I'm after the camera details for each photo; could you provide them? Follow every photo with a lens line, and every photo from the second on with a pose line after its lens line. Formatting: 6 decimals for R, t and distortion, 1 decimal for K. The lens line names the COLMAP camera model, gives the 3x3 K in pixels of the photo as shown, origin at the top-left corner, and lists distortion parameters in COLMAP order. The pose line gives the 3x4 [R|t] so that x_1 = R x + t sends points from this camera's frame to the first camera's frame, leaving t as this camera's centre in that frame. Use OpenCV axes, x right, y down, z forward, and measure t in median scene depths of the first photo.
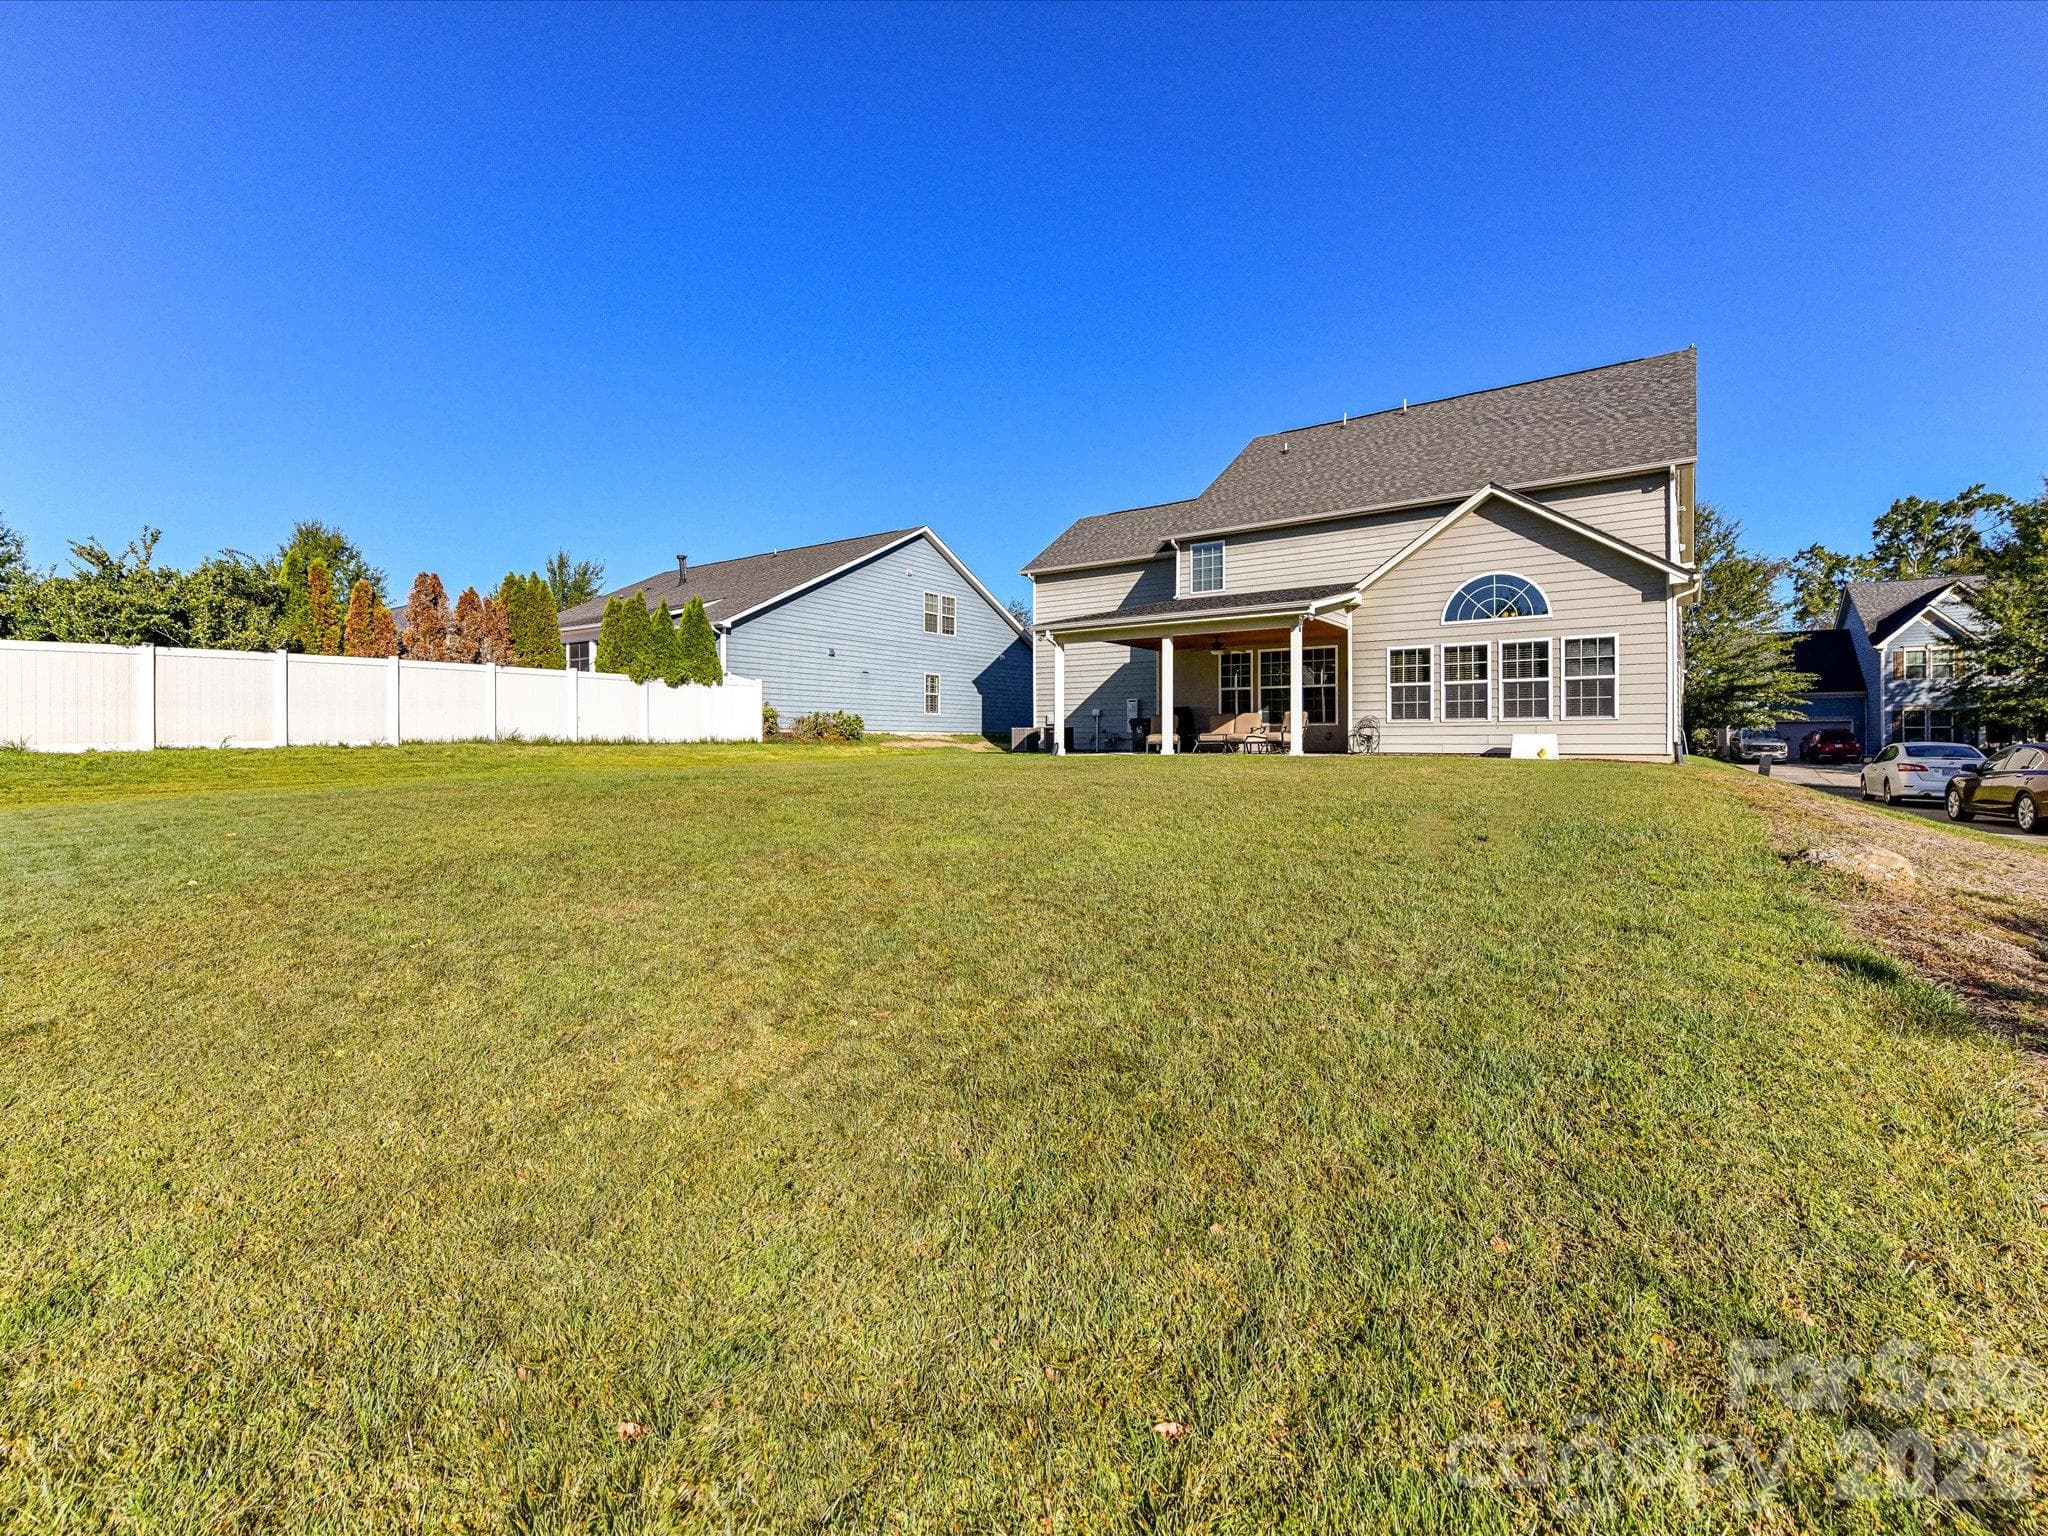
lens RADIAL K [[921.3, 0, 1014.0], [0, 921.3, 739.2], [0, 0, 1]] dist [-0.005013, -0.001569]
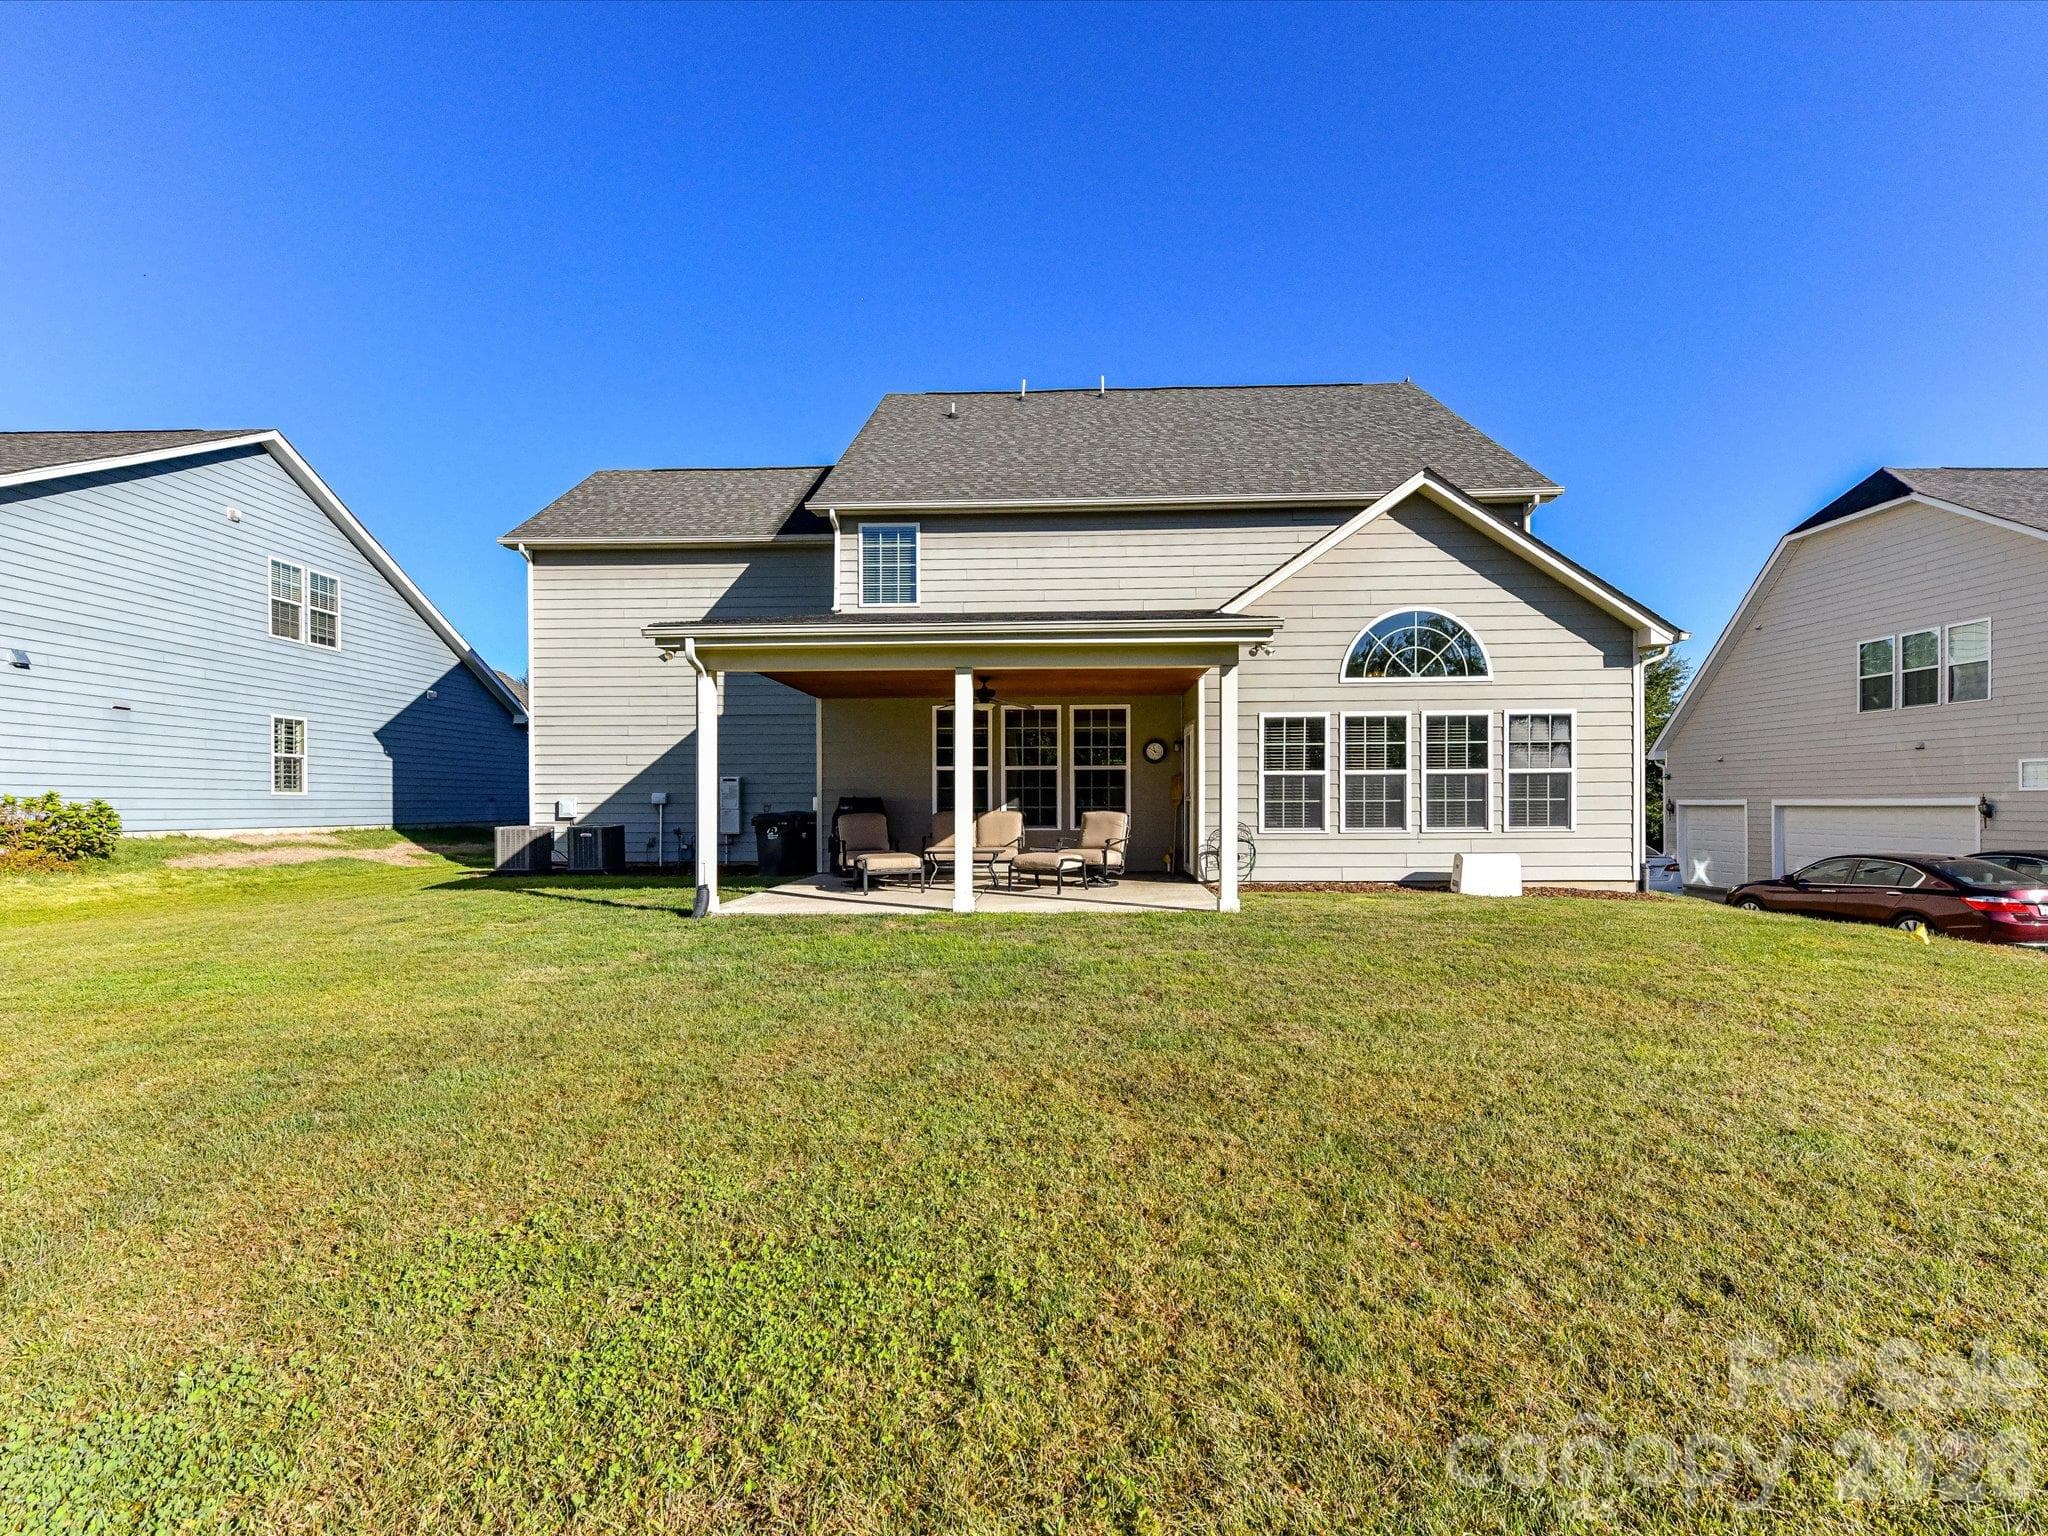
lens RADIAL K [[992.4, 0, 1022.3], [0, 992.4, 806.4], [0, 0, 1]] dist [0.008541, -0.000511]
pose [[0.829142, -0.003016, 0.559029, -0.109638], [0.001252, 0.999993, 0.003538, -0.039458], [-0.559036, -0.002234, 0.829140, 0.540415]]
